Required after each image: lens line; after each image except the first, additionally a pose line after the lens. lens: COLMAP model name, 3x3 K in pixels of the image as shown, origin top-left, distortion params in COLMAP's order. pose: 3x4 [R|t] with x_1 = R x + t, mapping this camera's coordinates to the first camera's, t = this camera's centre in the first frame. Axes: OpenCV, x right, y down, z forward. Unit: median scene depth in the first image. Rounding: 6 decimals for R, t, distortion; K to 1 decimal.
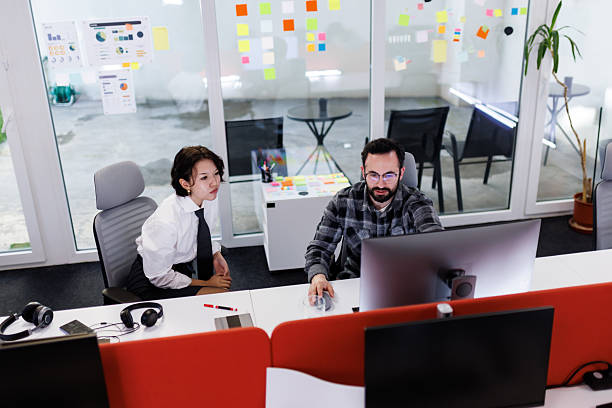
lens RADIAL K [[678.9, 0, 303.5], [0, 678.9, 203.8], [0, 0, 1]] dist [-0.014301, 0.000000]
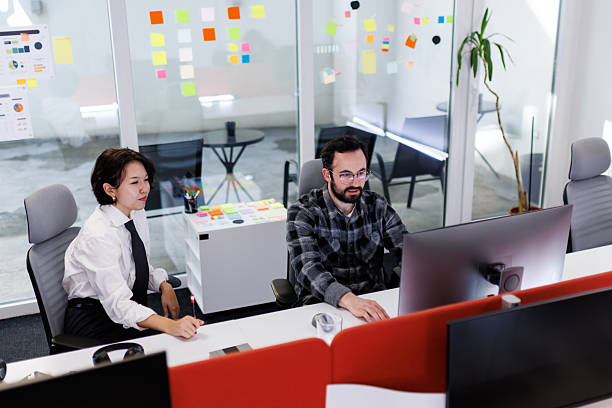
lens RADIAL K [[754.0, 0, 296.1], [0, 754.0, 209.6], [0, 0, 1]] dist [-0.017895, 0.000000]
pose [[0.976455, -0.056790, 0.208111, -0.126912], [0.071337, 0.995456, -0.063072, 0.035465], [-0.203583, 0.076433, 0.976070, 0.028616]]
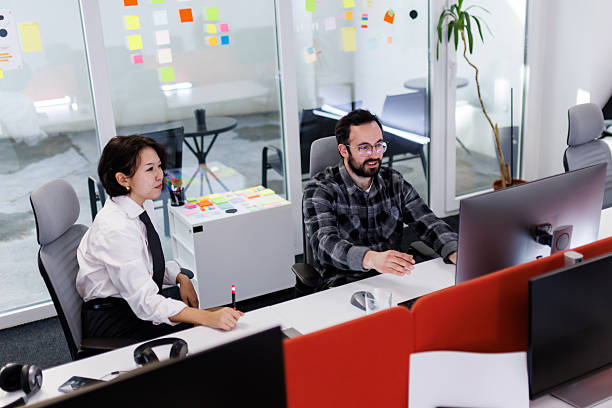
lens RADIAL K [[788.1, 0, 338.0], [0, 788.1, 207.6], [0, 0, 1]] dist [-0.016859, 0.000000]
pose [[0.930815, -0.122004, 0.344527, -0.207721], [0.145472, 0.988427, -0.043002, 0.040812], [-0.335294, 0.090146, 0.937791, 0.042797]]
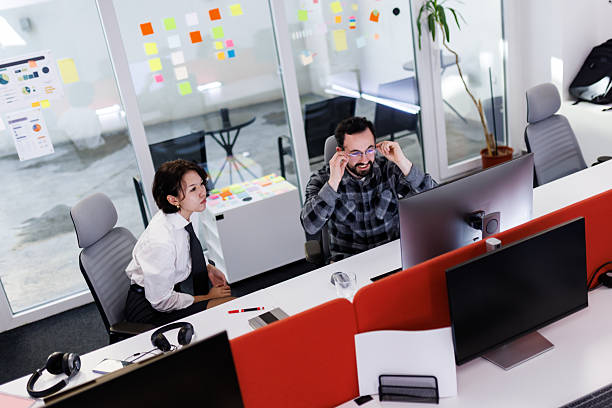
lens RADIAL K [[695.4, 0, 315.7], [0, 695.4, 206.6], [0, 0, 1]] dist [-0.013368, 0.000000]
pose [[0.947686, -0.211203, 0.239343, -0.148638], [0.217220, 0.976122, 0.001266, 0.015537], [-0.233896, 0.050790, 0.970934, -0.015529]]
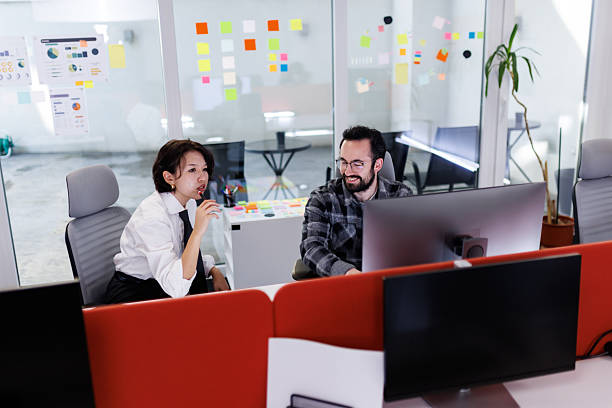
lens RADIAL K [[678.9, 0, 309.7], [0, 678.9, 202.5], [0, 0, 1]] dist [-0.014301, 0.000000]
pose [[0.994613, -0.020039, 0.101707, -0.039786], [0.031992, 0.992582, -0.117295, 0.078770], [-0.098602, 0.119917, 0.987875, 0.050827]]
